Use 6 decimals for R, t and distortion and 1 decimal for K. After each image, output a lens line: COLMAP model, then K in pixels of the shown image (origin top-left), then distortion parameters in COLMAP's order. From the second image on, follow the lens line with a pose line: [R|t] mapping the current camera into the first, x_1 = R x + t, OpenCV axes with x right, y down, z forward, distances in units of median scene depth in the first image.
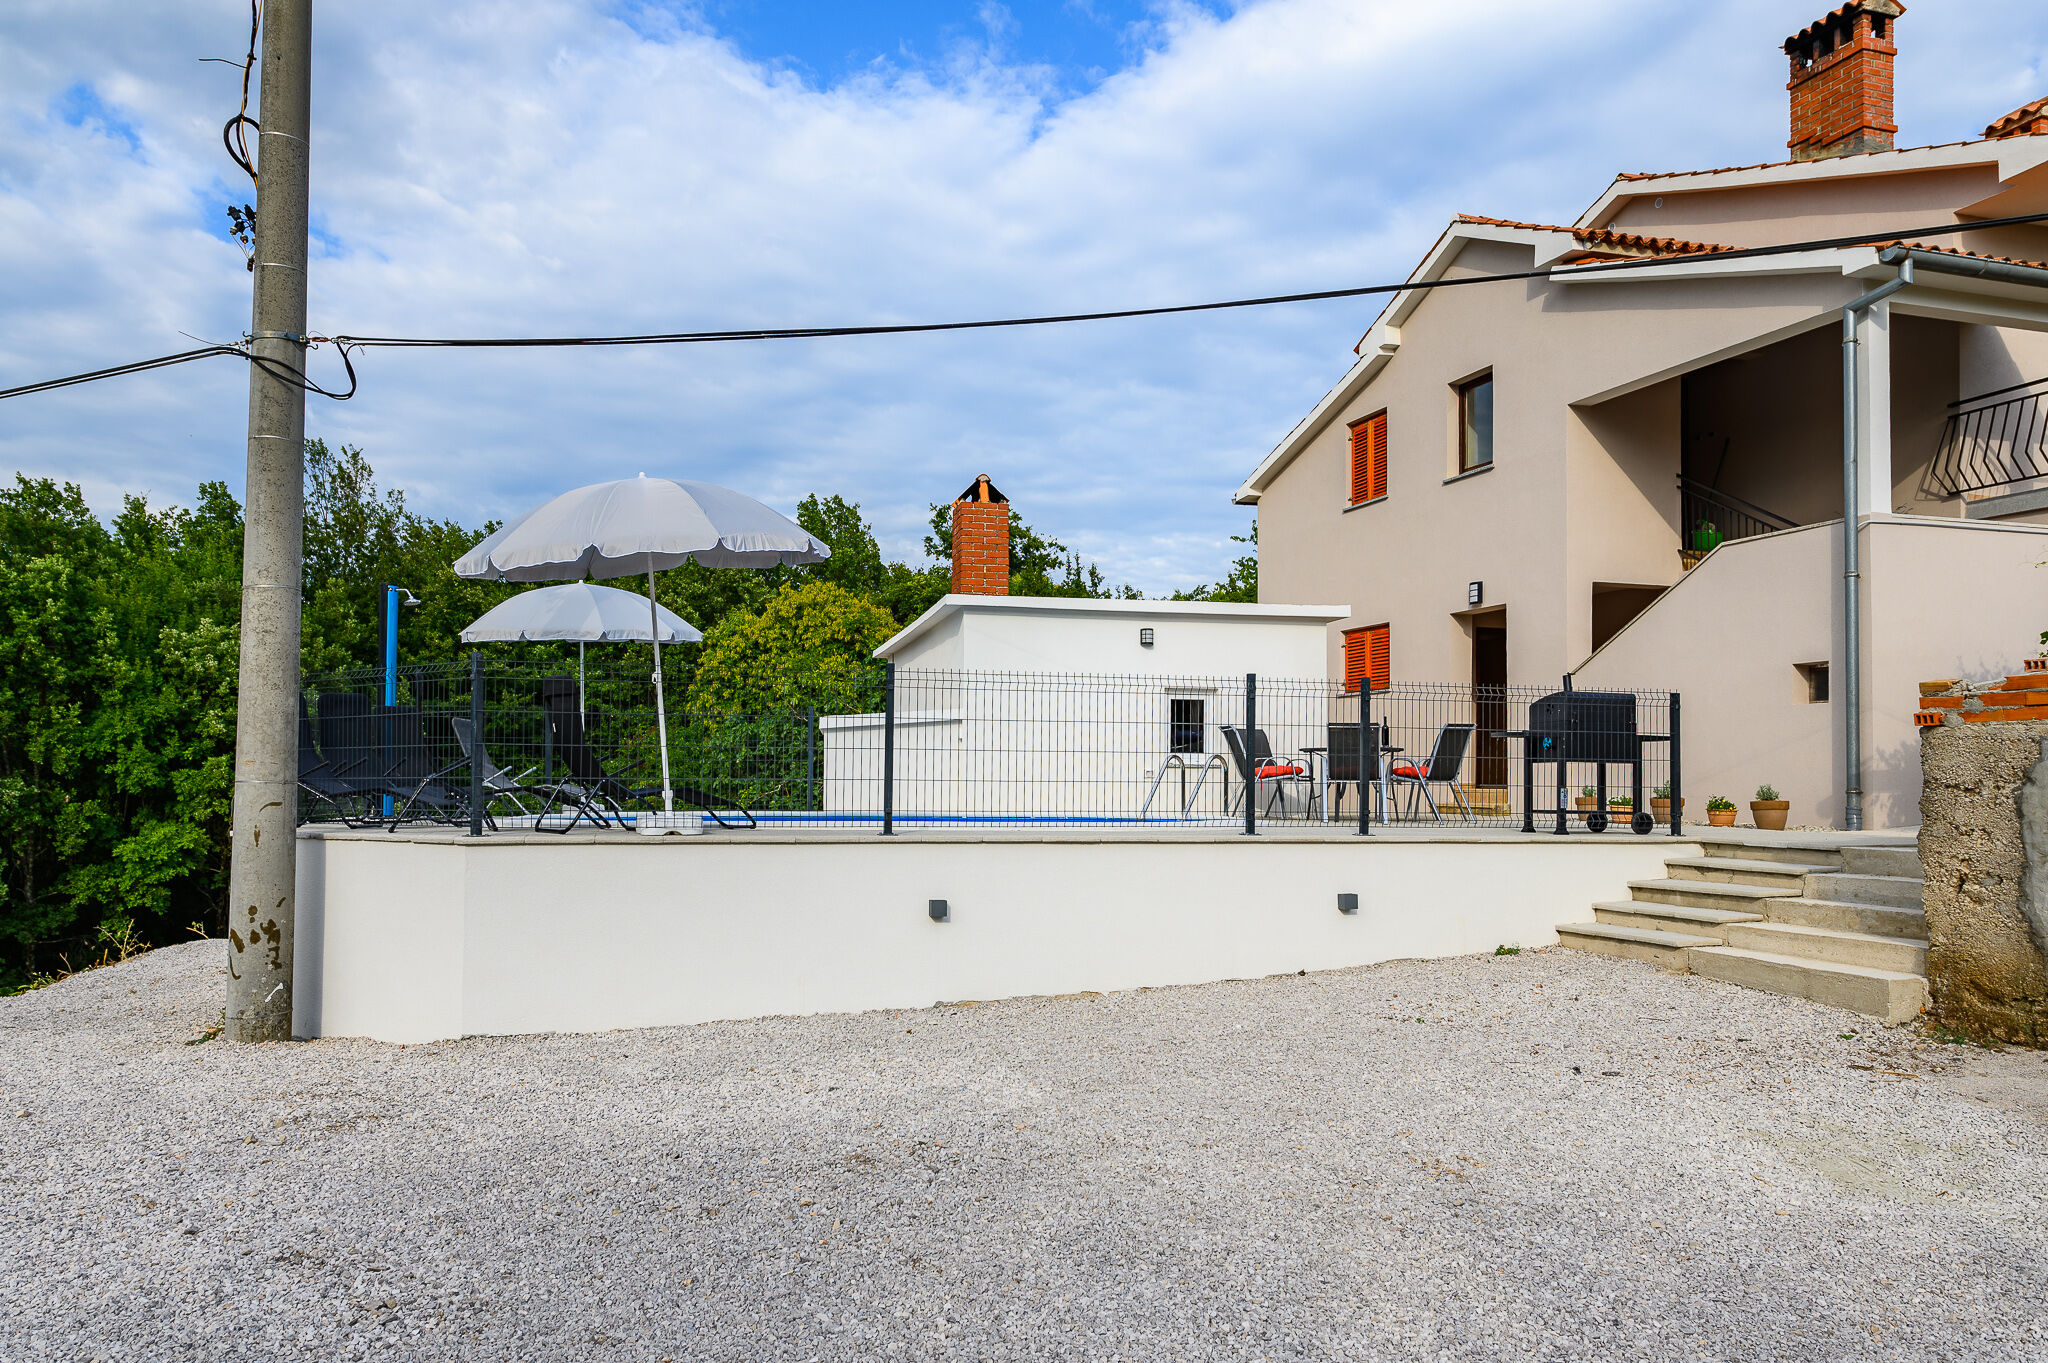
lens RADIAL K [[1441.5, 0, 1025.9], [0, 1441.5, 689.4], [0, 0, 1]] dist [0.004765, 0.001721]
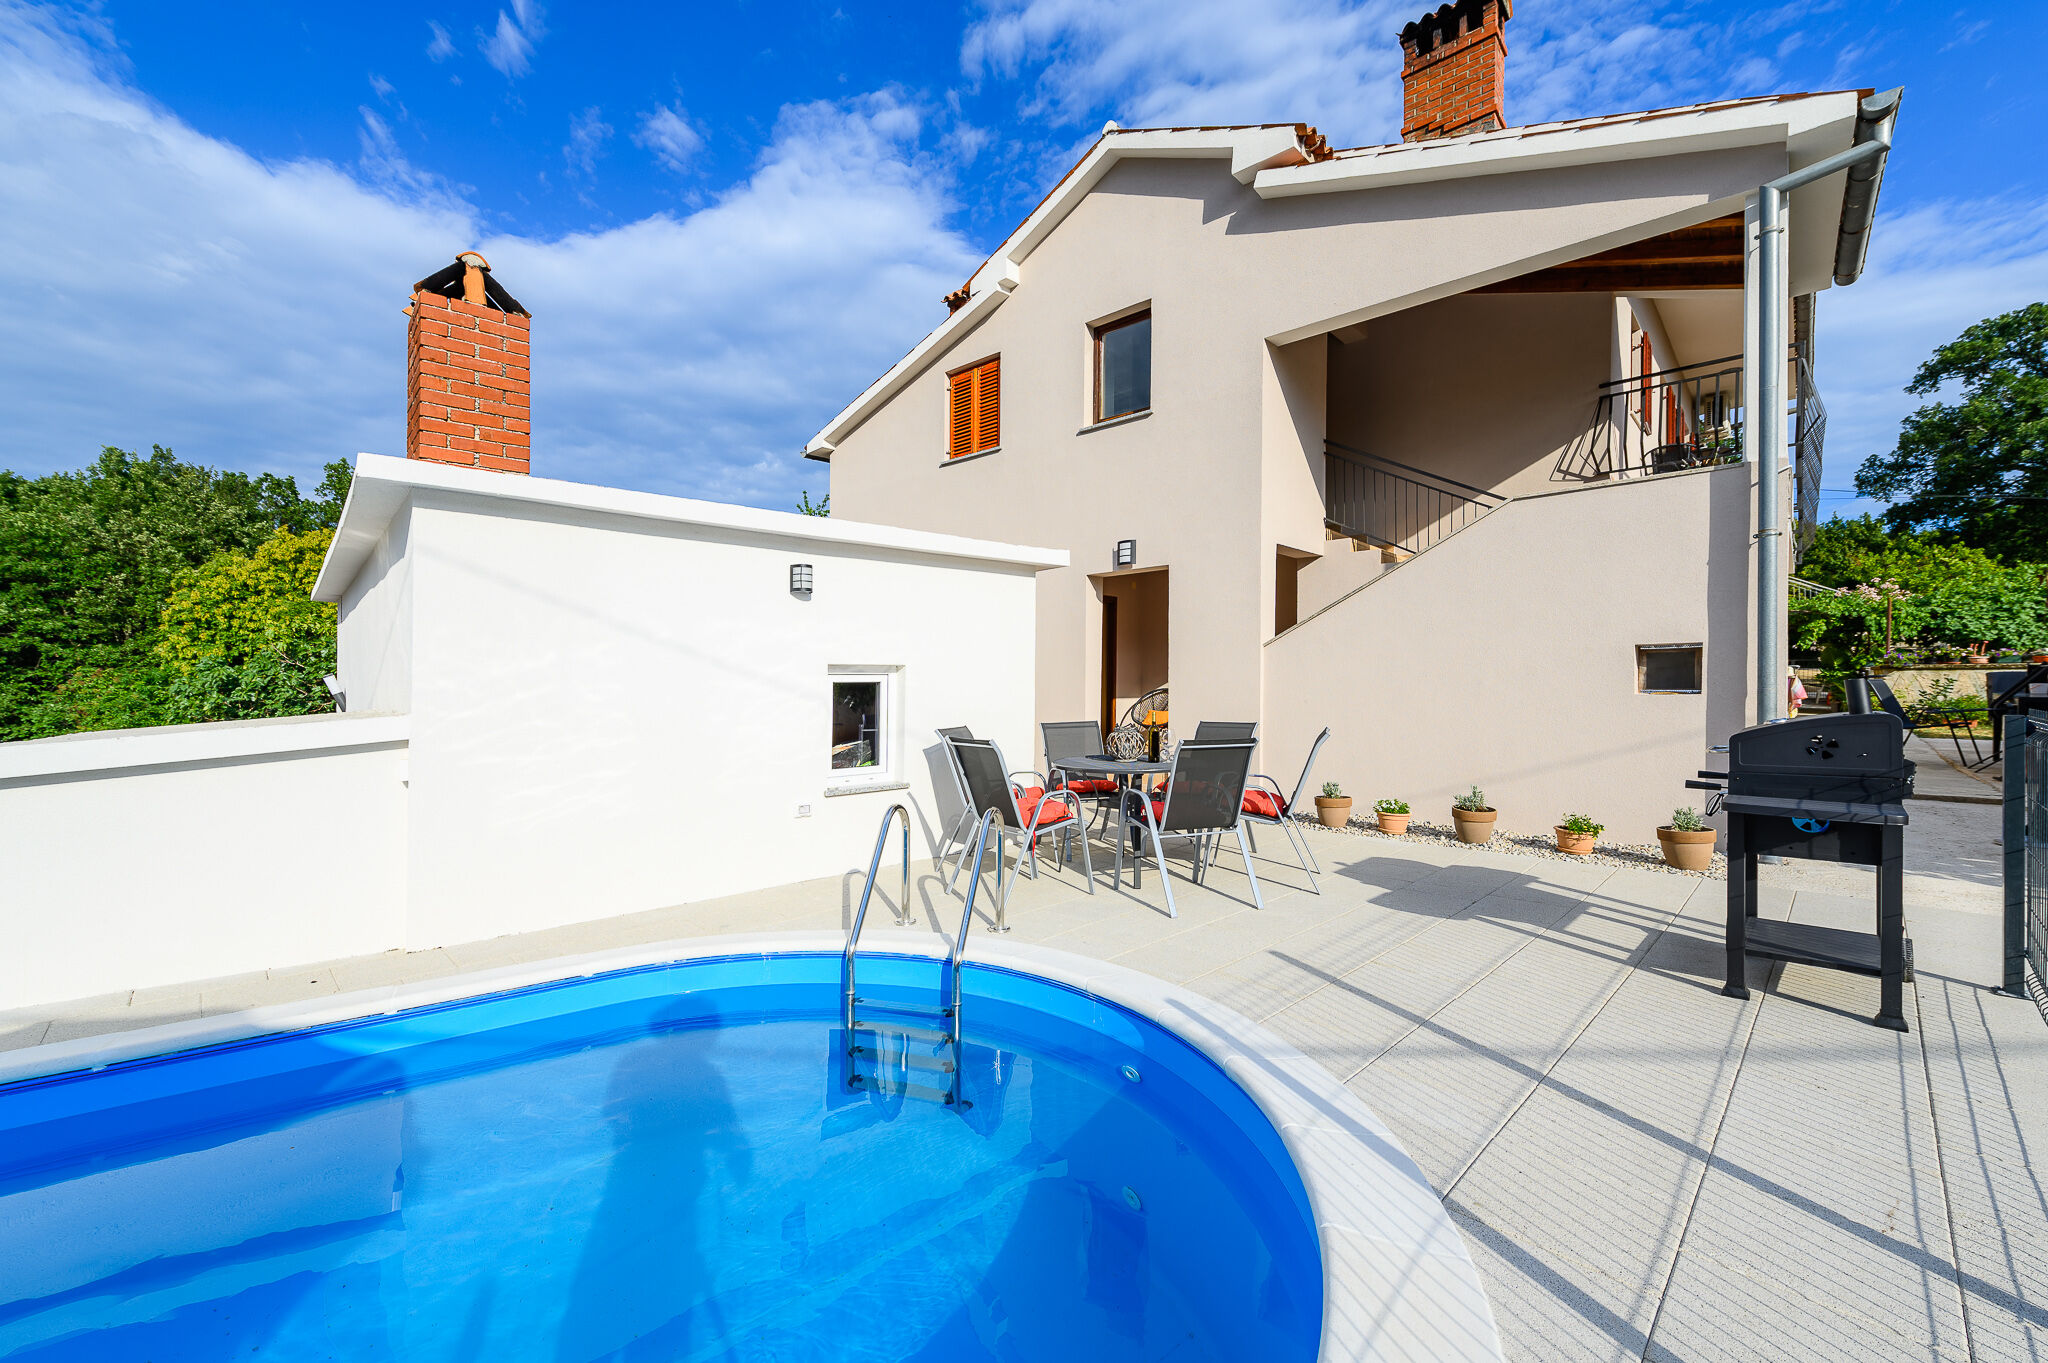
lens RADIAL K [[858.2, 0, 1024.3], [0, 858.2, 661.1], [0, 0, 1]] dist [0.014989, 0.000139]
pose [[0.878646, 0.001026, 0.477472, -0.003181], [-0.016122, 0.999491, 0.027521, -0.011407], [-0.477201, -0.031879, 0.878216, 0.530396]]
